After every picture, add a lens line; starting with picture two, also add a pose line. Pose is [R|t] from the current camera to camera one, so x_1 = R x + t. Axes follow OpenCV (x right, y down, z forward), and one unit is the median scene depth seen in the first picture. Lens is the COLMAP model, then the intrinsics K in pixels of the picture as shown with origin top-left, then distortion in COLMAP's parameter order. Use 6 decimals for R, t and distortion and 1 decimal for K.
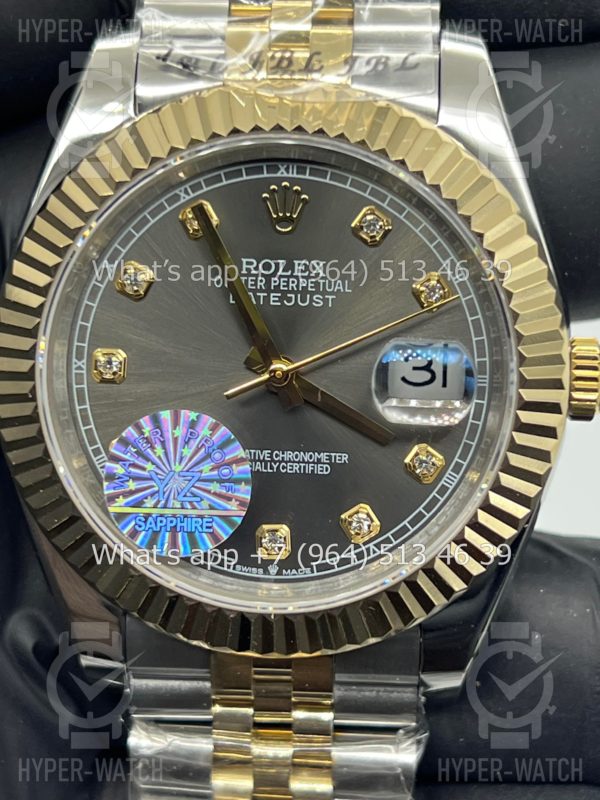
lens RADIAL K [[1740.2, 0, 302.2], [0, 1740.2, 394.6], [0, 0, 1]] dist [0.053733, 0.000000]
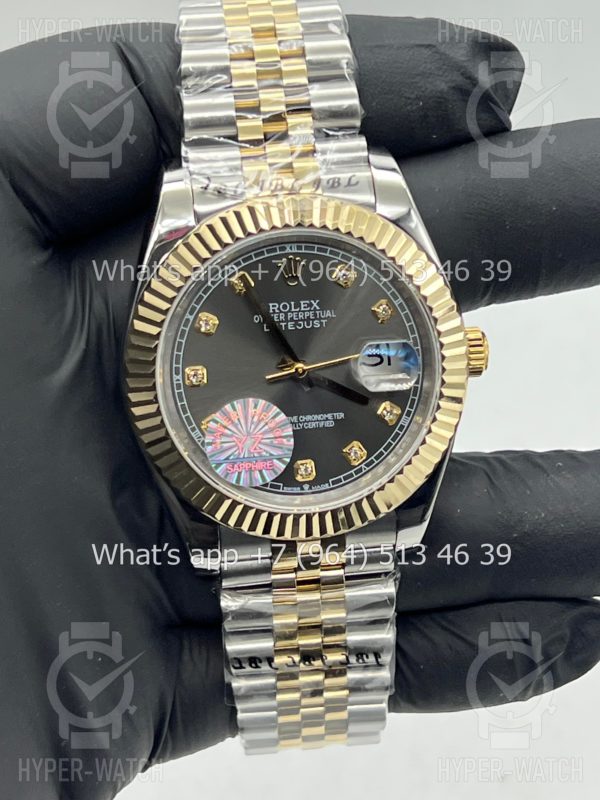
lens RADIAL K [[1740.2, 0, 303.4], [0, 1740.2, 407.5], [0, 0, 1]] dist [0.053733, 0.000000]
pose [[0.981020, -0.115714, 0.155597, -0.272622], [0.109737, 0.992872, 0.046497, -0.053337], [-0.159868, -0.028540, 0.986726, -0.647955]]
